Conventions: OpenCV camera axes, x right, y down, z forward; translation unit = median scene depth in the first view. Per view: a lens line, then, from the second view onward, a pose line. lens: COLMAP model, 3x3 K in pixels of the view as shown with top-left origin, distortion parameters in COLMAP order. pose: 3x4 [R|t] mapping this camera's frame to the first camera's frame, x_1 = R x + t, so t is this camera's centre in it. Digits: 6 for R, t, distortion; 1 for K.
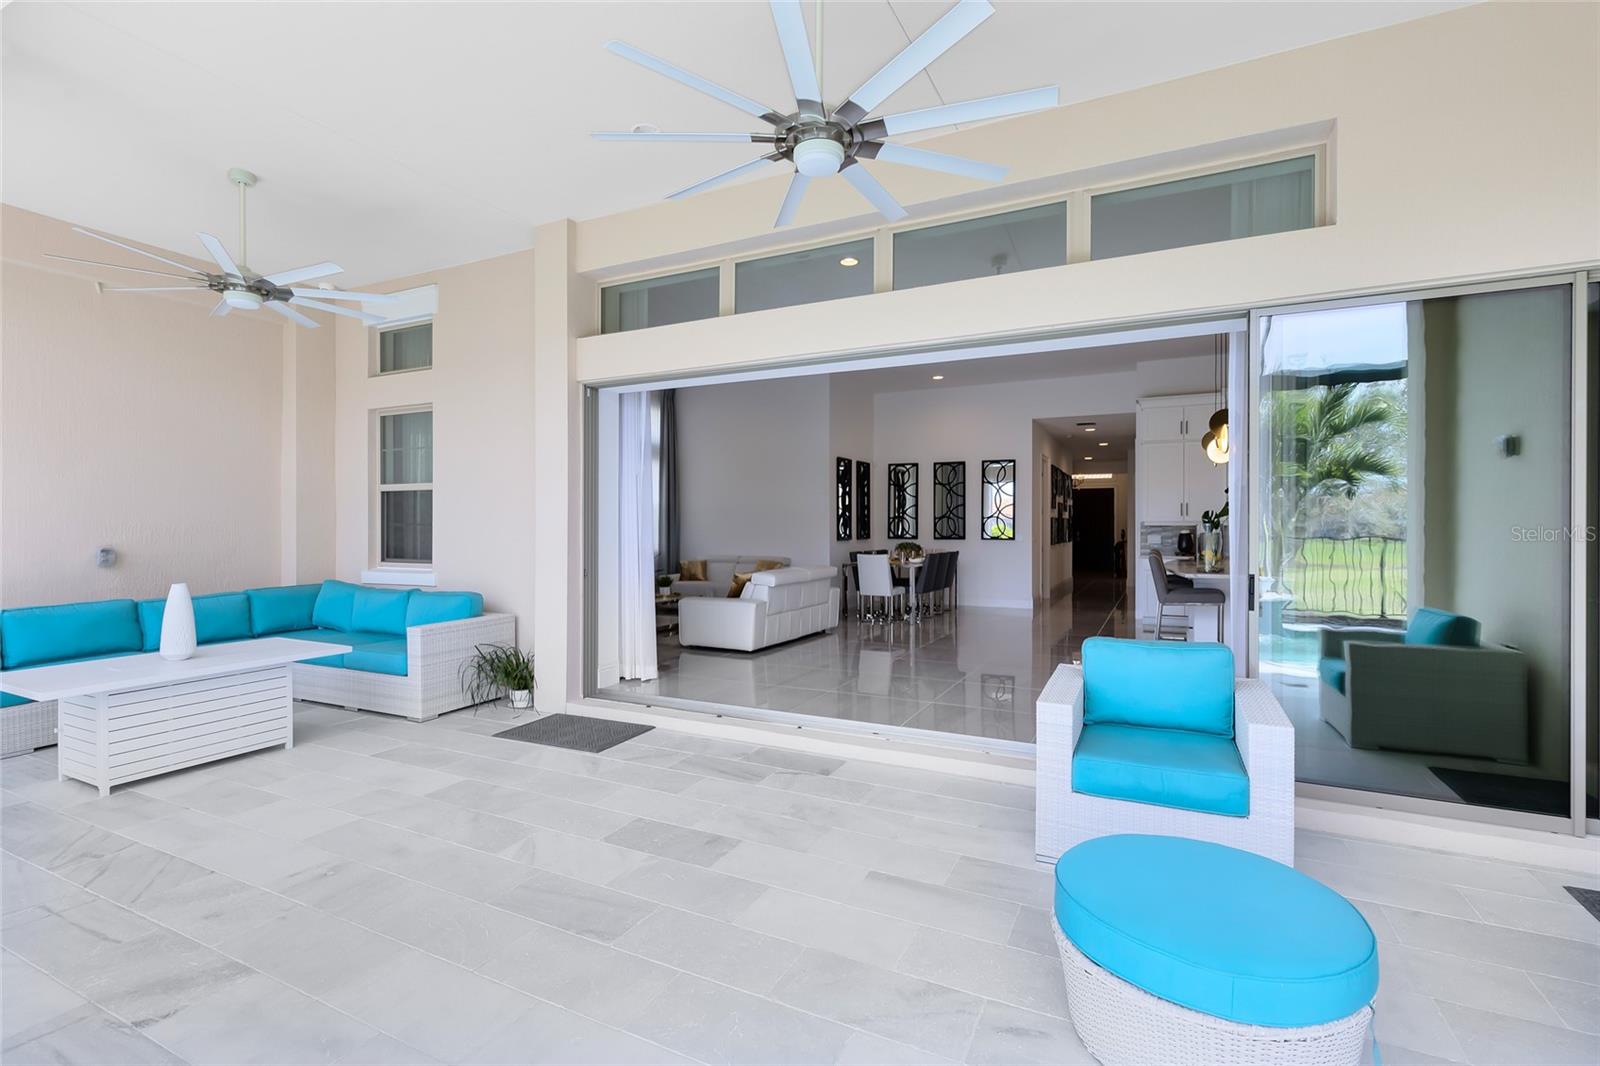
lens RADIAL K [[746.9, 0, 805.6], [0, 746.9, 530.4], [0, 0, 1]] dist [0.005536, -0.000865]
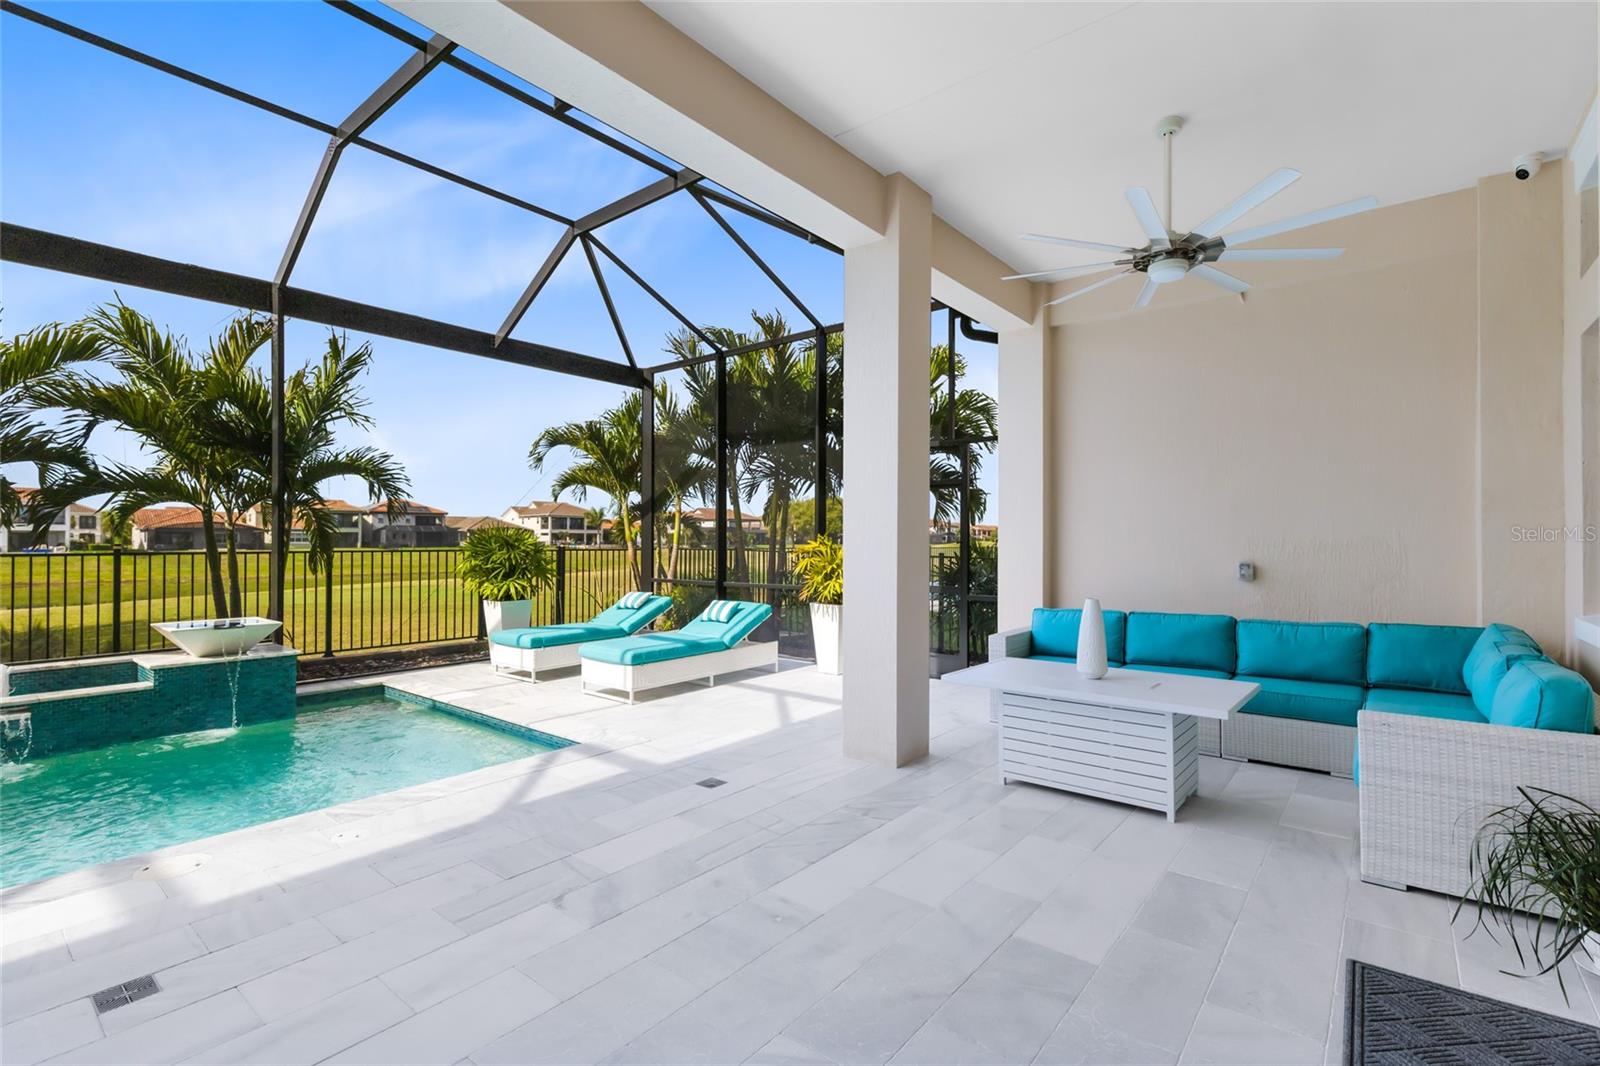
lens RADIAL K [[746.9, 0, 825.3], [0, 746.9, 524.4], [0, 0, 1]] dist [0.005536, -0.000865]
pose [[-0.213008, -0.016693, -0.976908, 0.174820], [-0.011488, 0.999828, -0.014579, -0.006082], [0.976983, 0.008117, -0.213163, 0.876573]]
